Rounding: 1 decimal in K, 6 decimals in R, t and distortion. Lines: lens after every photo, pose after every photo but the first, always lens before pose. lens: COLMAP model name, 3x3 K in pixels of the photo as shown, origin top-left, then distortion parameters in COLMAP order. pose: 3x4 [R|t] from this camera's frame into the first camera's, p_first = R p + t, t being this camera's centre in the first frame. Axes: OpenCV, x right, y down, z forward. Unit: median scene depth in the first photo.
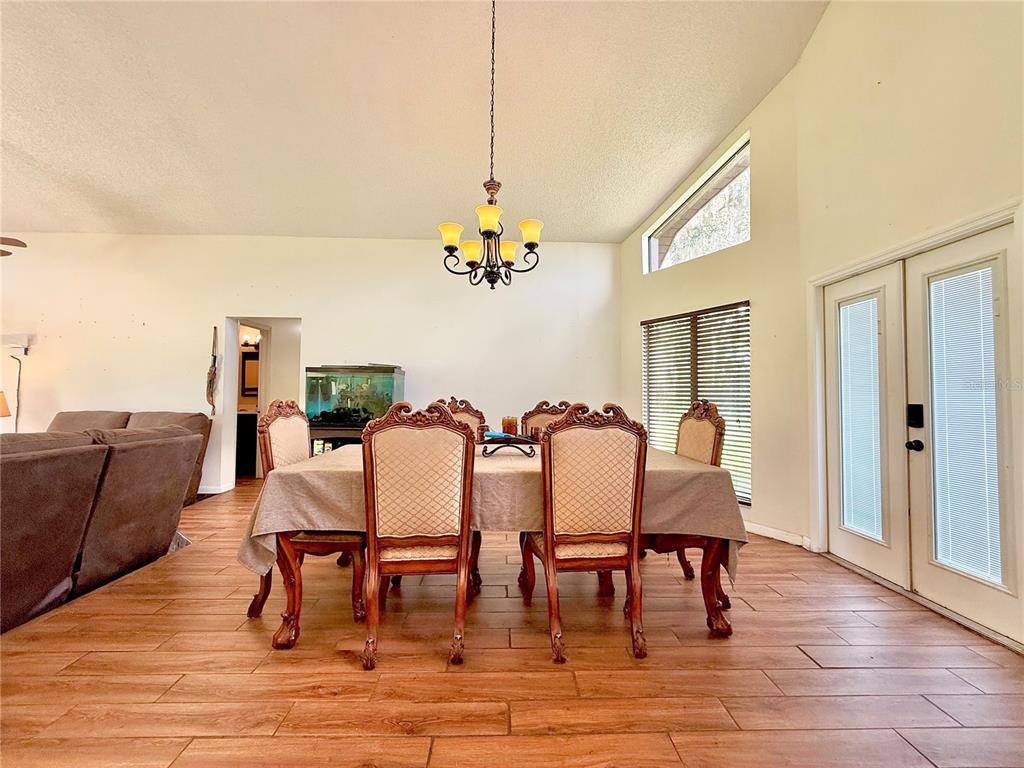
lens RADIAL K [[407.9, 0, 508.9], [0, 407.9, 386.1], [0, 0, 1]] dist [-0.000327, 0.000069]
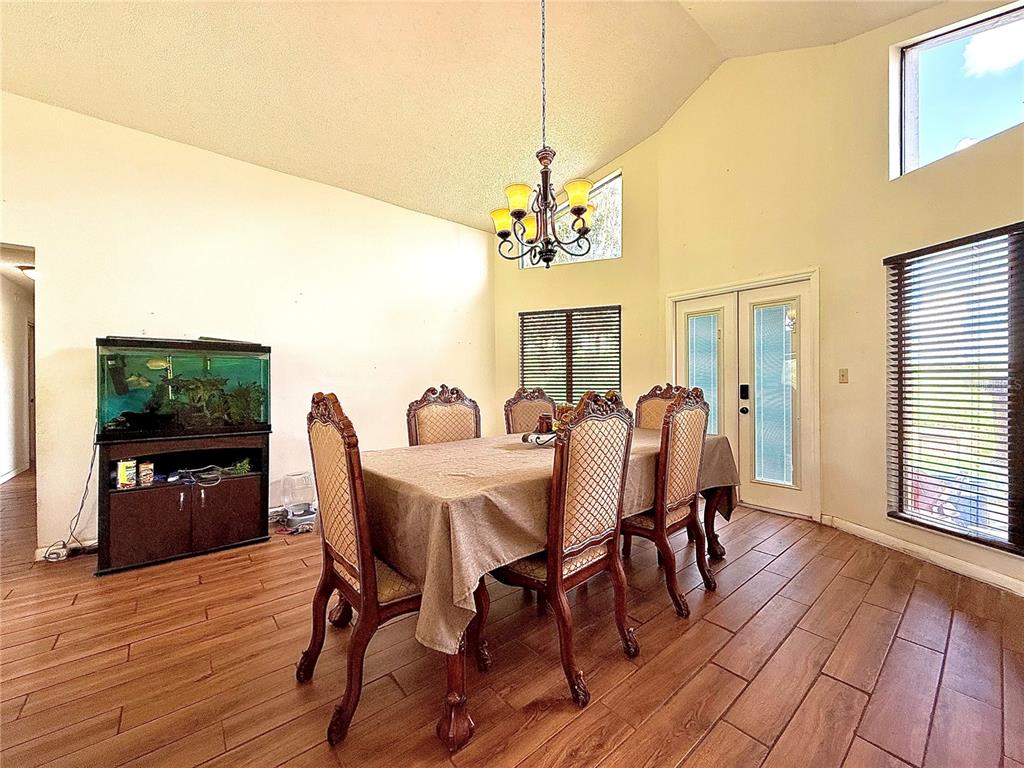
lens RADIAL K [[407.9, 0, 511.4], [0, 407.9, 387.0], [0, 0, 1]] dist [-0.000327, 0.000069]
pose [[0.779802, -0.017591, 0.625779, -0.701458], [-0.004239, 0.999434, 0.033377, 0.003340], [-0.626012, -0.028681, 0.779286, 0.323481]]
